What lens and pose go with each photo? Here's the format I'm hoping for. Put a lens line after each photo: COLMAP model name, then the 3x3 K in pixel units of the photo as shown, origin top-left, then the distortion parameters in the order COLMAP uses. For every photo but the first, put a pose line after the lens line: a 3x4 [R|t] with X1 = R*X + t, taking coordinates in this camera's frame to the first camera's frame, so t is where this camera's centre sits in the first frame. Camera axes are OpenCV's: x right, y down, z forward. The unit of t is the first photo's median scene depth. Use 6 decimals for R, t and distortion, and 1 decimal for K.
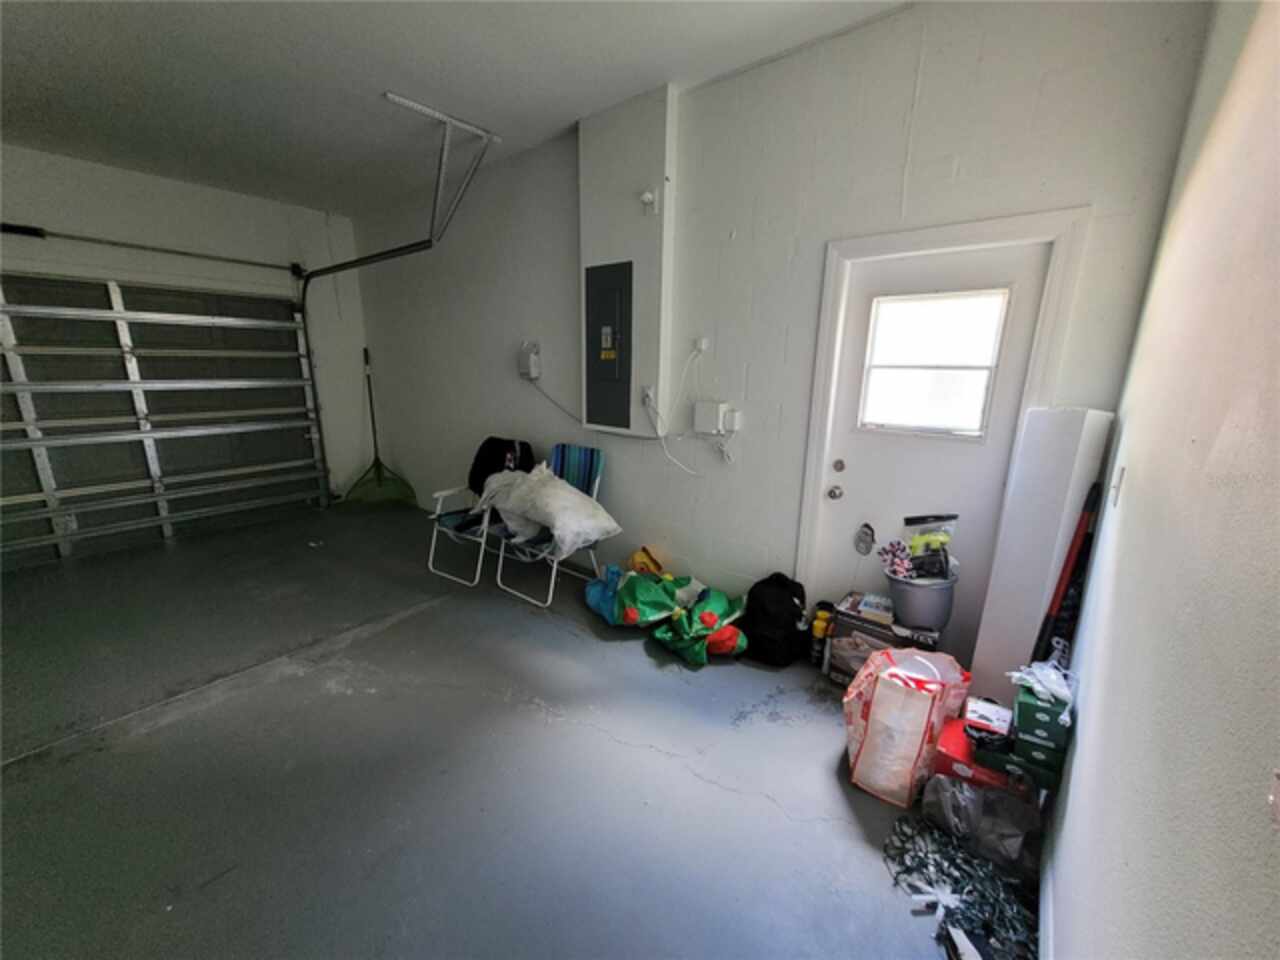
lens RADIAL K [[495.0, 0, 641.8], [0, 495.0, 479.0], [0, 0, 1]] dist [0.003384, -0.000267]
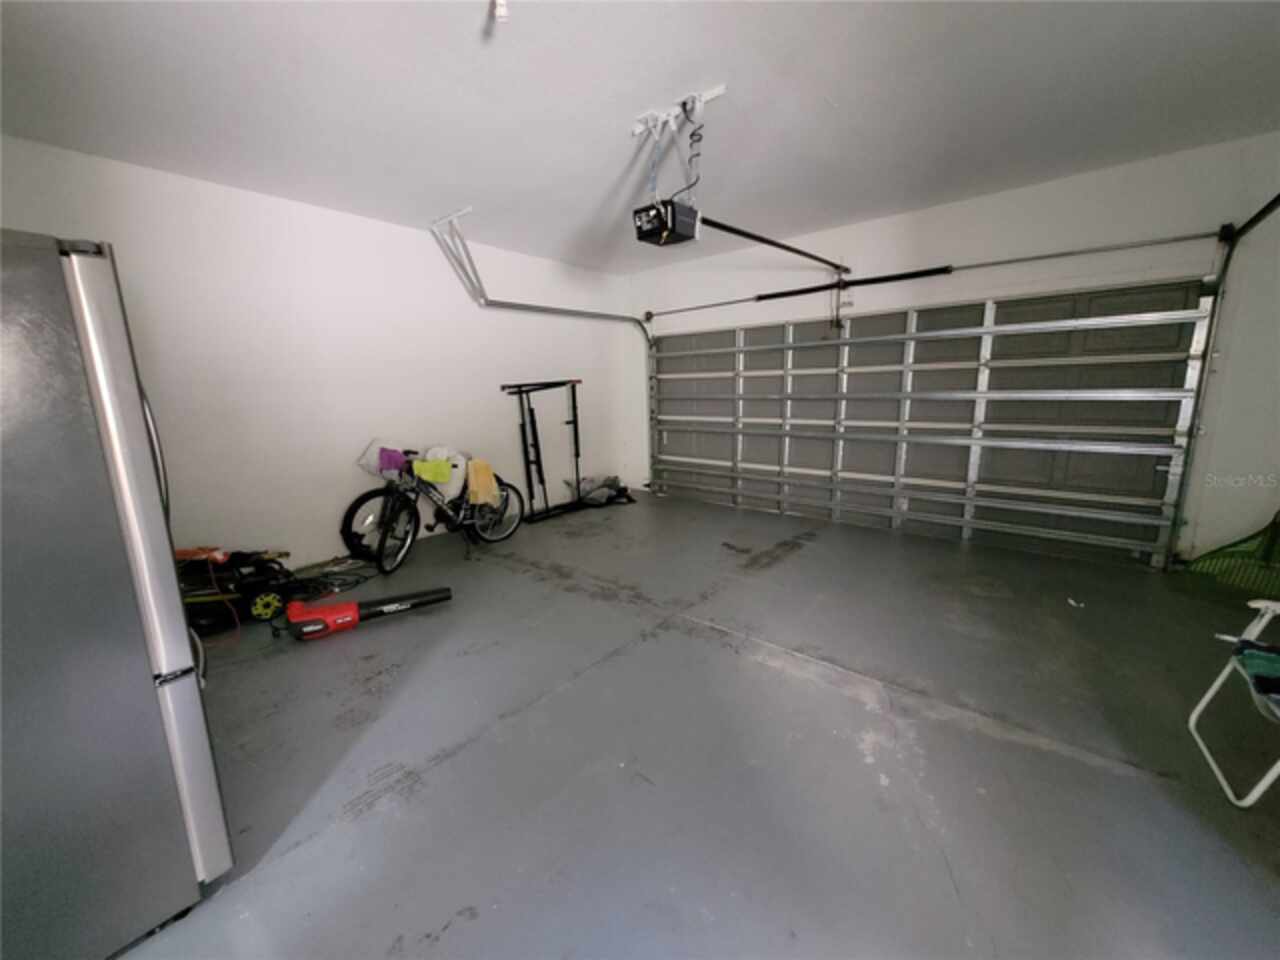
lens RADIAL K [[495.0, 0, 641.8], [0, 495.0, 479.0], [0, 0, 1]] dist [0.003384, -0.000267]
pose [[-0.035469, 0.166070, -0.985476, 0.085581], [-0.210718, 0.962684, 0.169813, -0.041957], [0.976903, 0.213681, 0.000849, 0.320498]]
